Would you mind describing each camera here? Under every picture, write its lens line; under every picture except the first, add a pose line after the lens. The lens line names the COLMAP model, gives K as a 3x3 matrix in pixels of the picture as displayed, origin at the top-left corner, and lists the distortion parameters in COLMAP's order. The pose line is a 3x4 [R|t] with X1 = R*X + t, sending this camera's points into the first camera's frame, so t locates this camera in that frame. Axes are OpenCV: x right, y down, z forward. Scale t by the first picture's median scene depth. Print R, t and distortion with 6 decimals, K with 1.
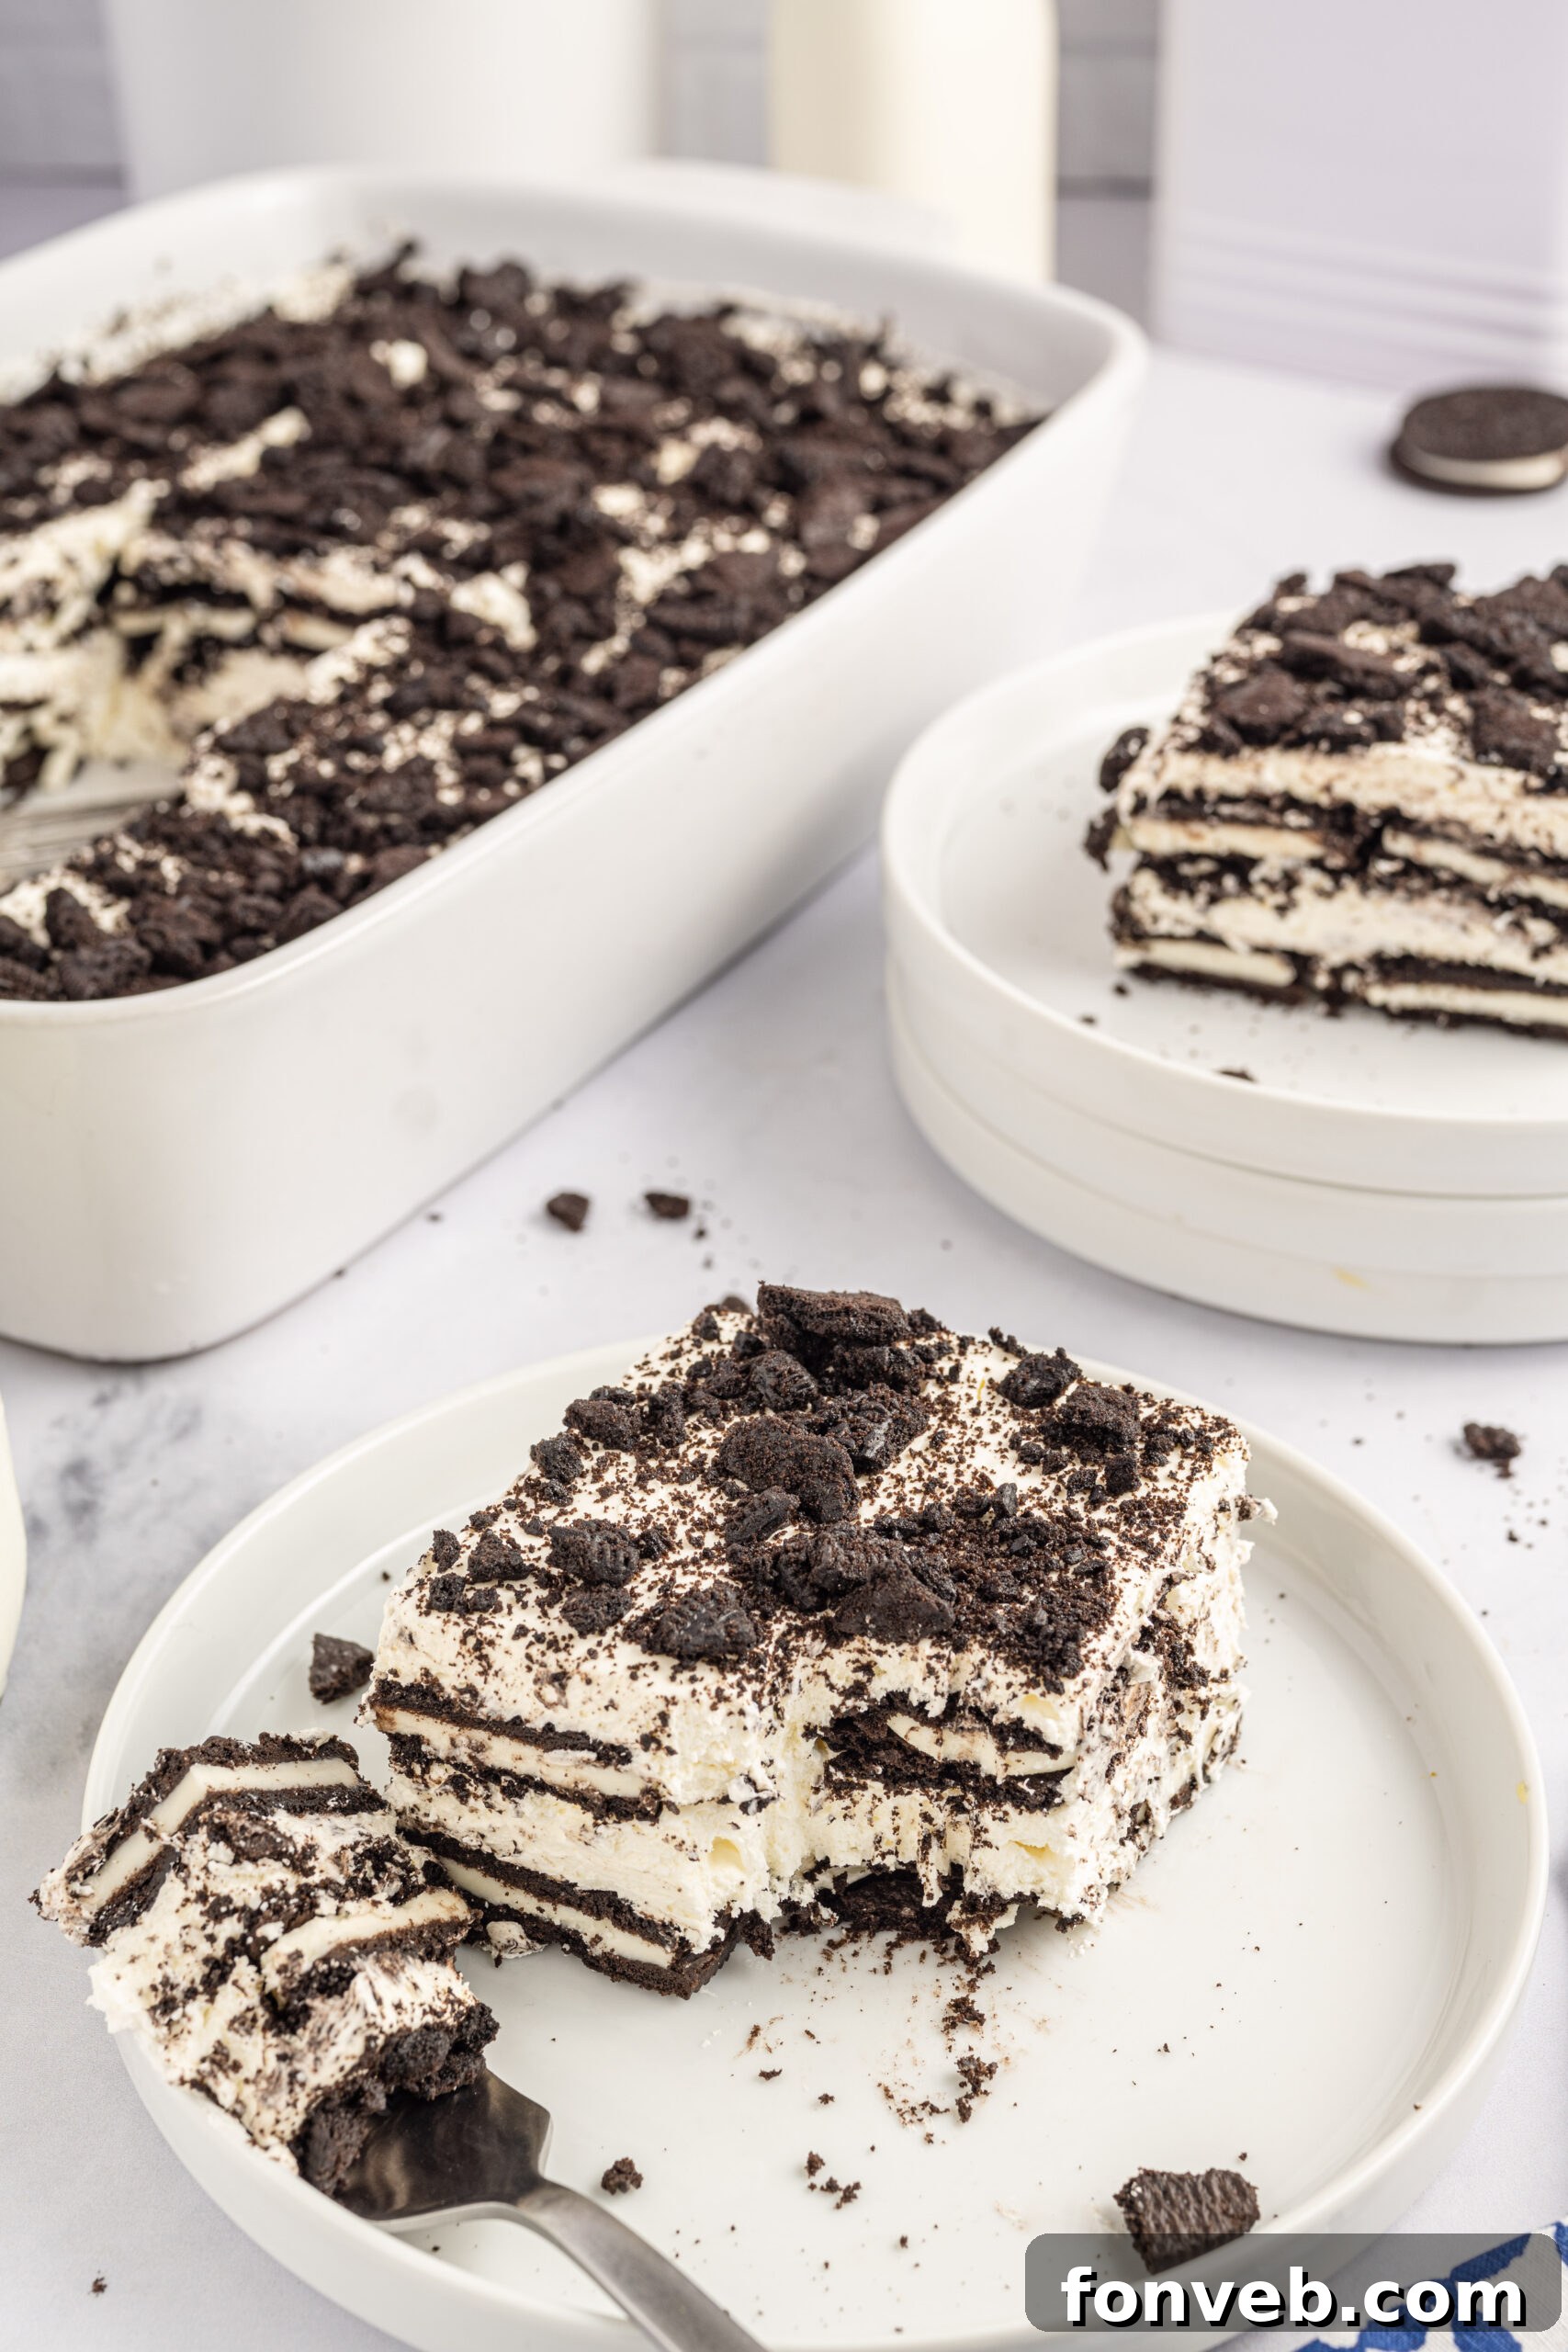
lens RADIAL K [[3718.6, 0, 784.0], [0, 3718.6, 1176.0], [0, 0, 1]] dist [-0.026186, 0.061281]
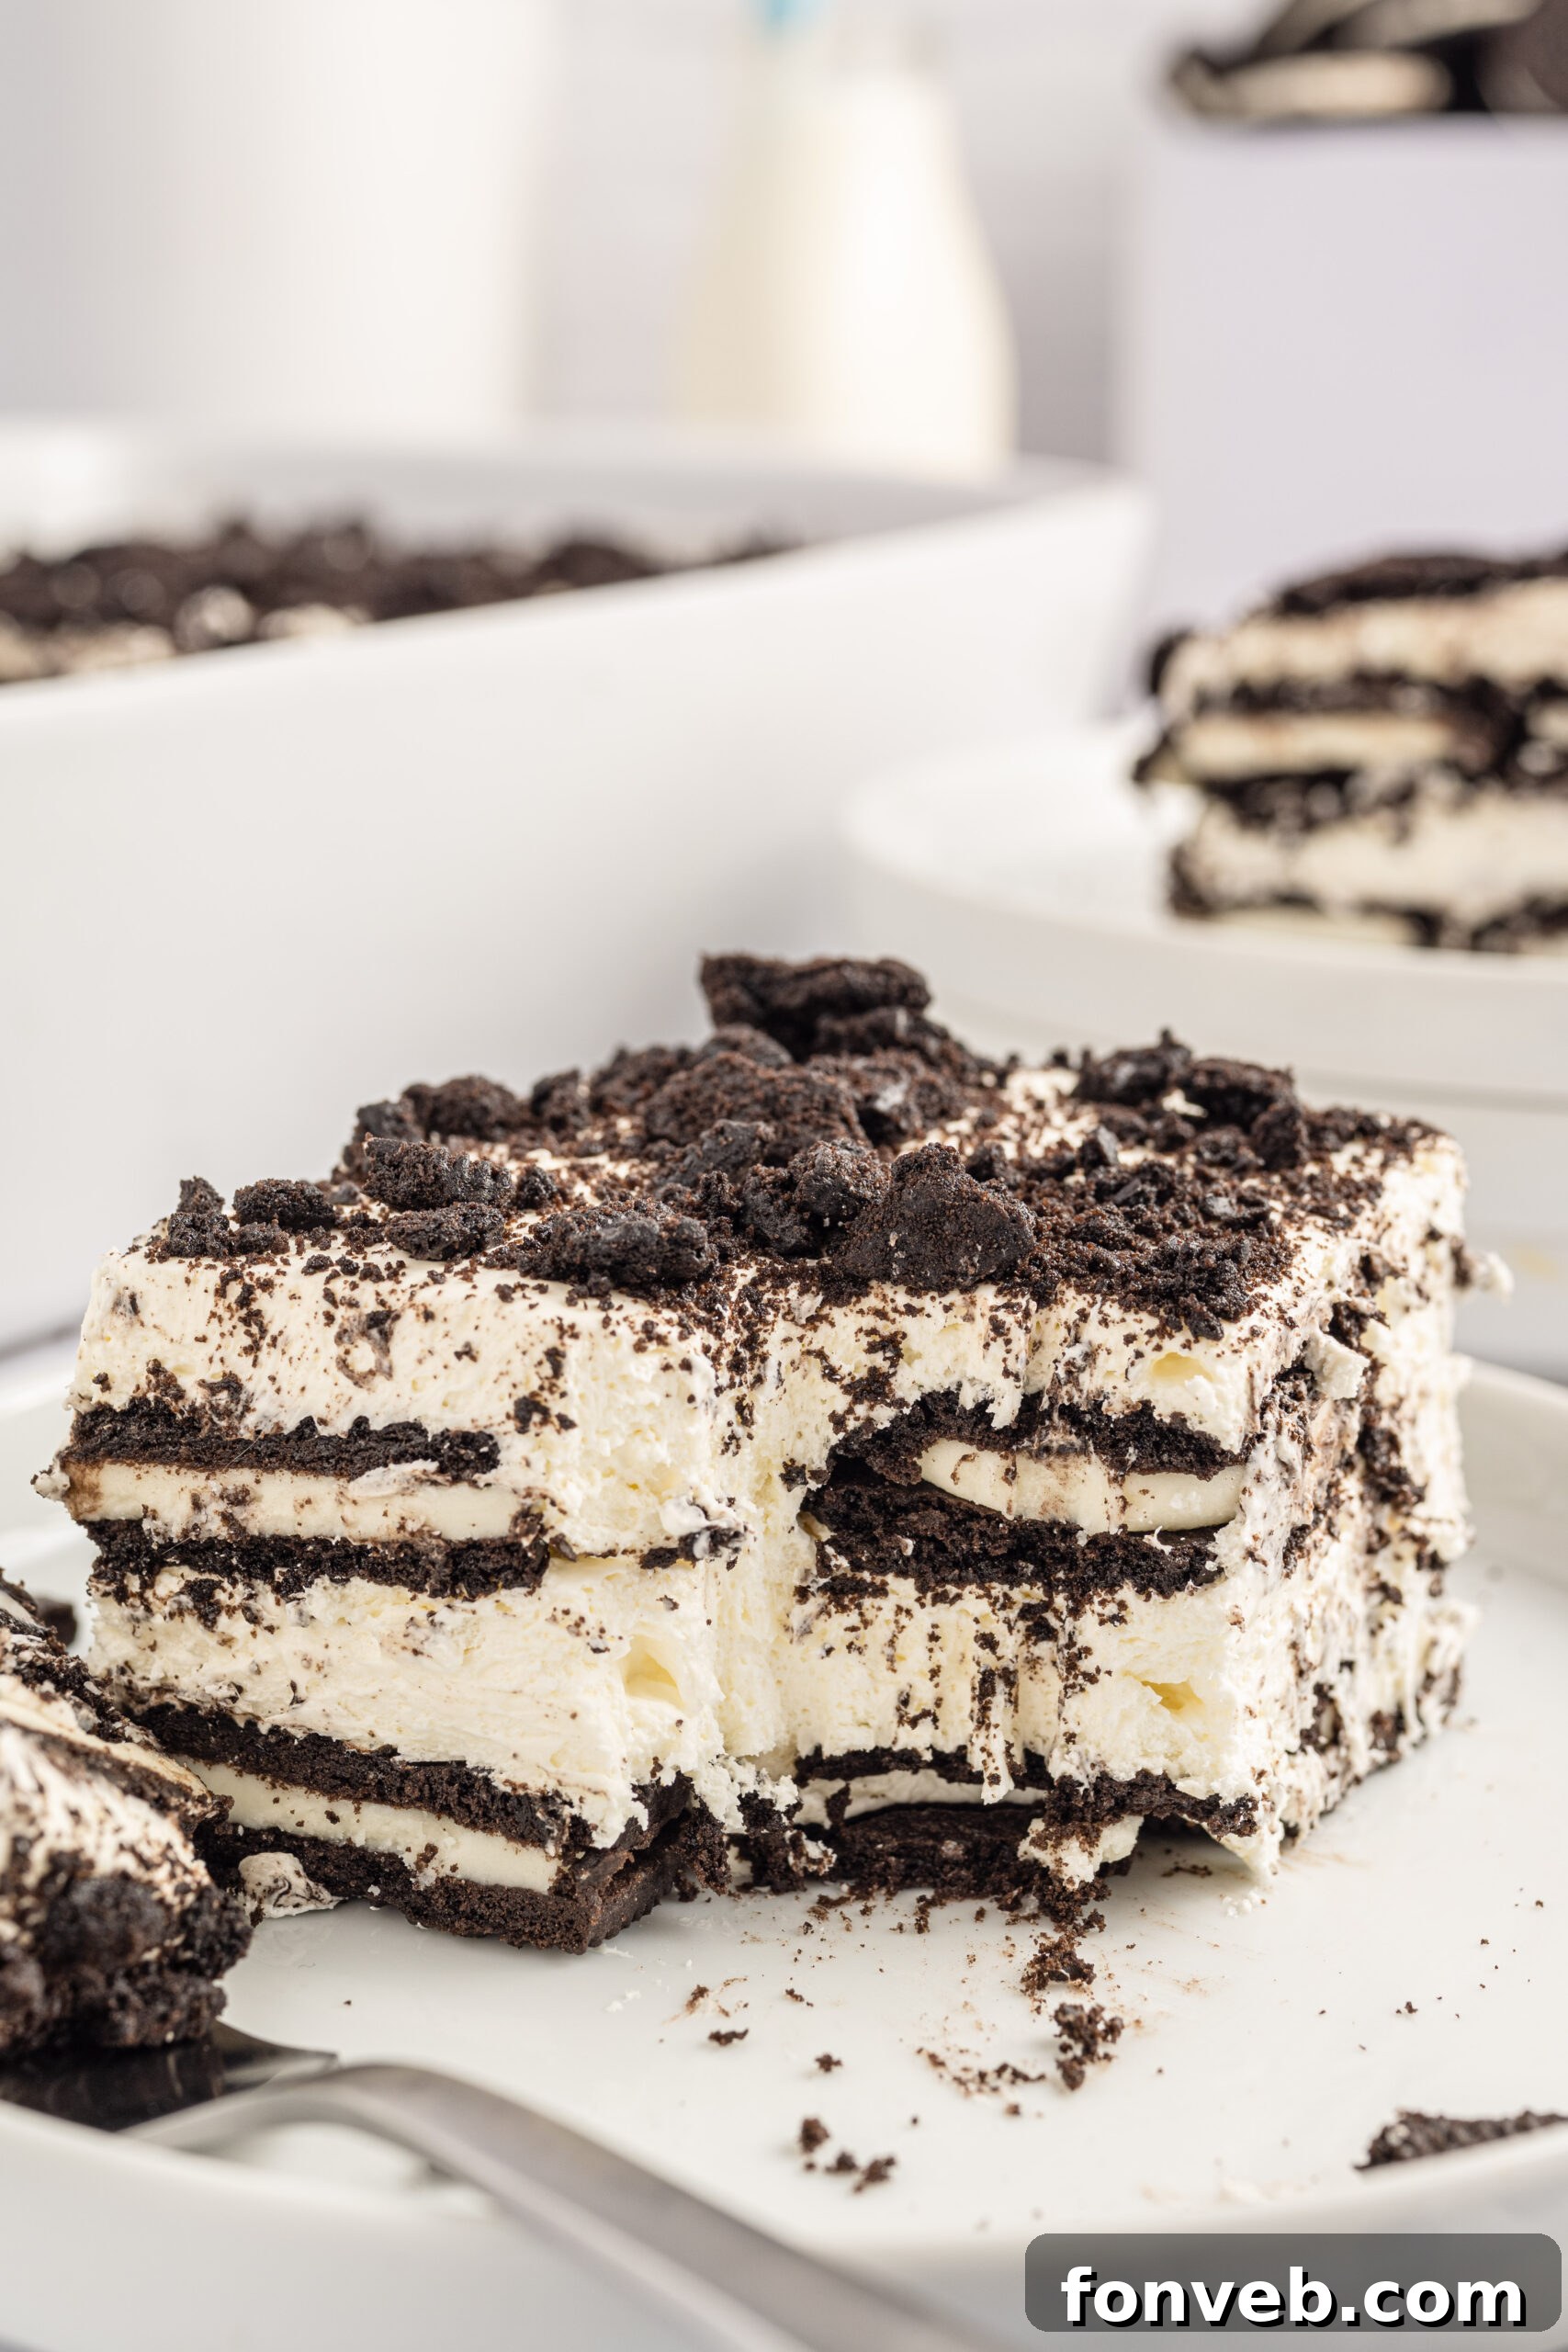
lens RADIAL K [[3962.9, 0, 836.6], [0, 3962.9, 1176.4], [0, 0, 1]] dist [0.004028, 0.037126]
pose [[0.998574, 0.010642, 0.052321, -0.020234], [0.007534, 0.942046, -0.335400, 0.320127], [-0.052858, 0.335316, 0.940622, 0.380224]]
